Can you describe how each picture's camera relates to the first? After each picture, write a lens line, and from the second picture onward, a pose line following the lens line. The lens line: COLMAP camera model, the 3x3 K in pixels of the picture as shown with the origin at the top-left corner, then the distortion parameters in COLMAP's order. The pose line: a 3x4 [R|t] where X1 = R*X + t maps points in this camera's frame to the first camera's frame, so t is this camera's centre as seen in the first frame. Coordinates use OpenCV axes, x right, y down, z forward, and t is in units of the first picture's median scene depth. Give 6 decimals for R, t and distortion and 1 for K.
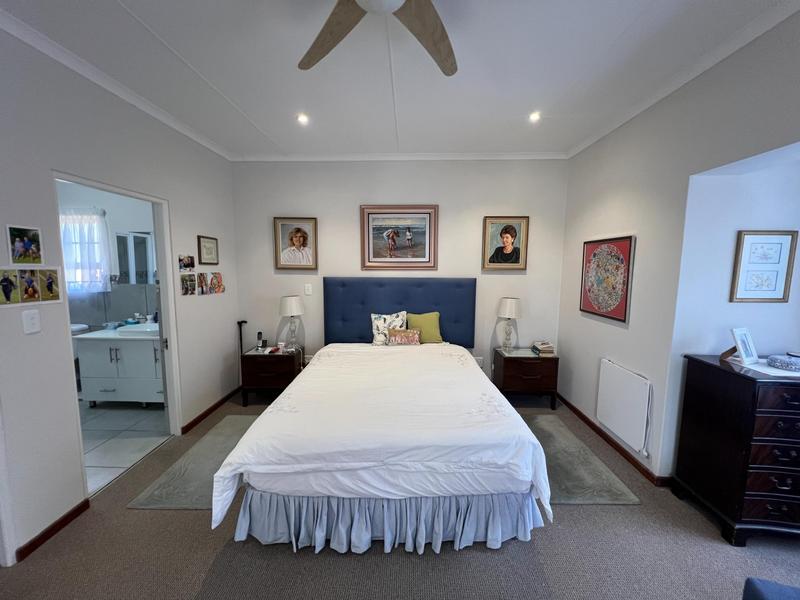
lens RADIAL K [[323.3, 0, 398.6], [0, 323.3, 302.5], [0, 0, 1]] dist [0.000084, 0.000005]
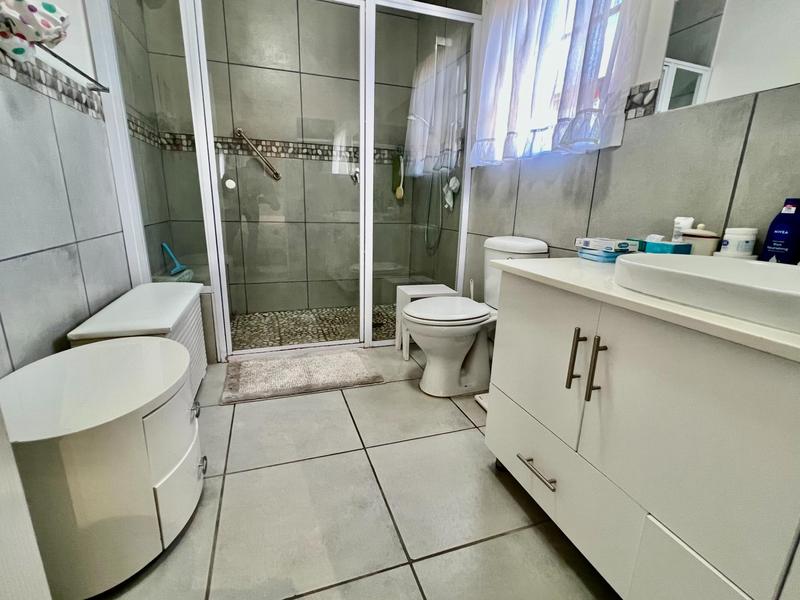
lens RADIAL K [[374.8, 0, 399.5], [0, 374.8, 300.1], [0, 0, 1]] dist [0.002558, 0.000053]
pose [[0.366666, 0.244547, -0.897638, -0.603609], [-0.118487, 0.969254, 0.215658, 0.062316], [0.922777, 0.027284, 0.384368, 0.666948]]
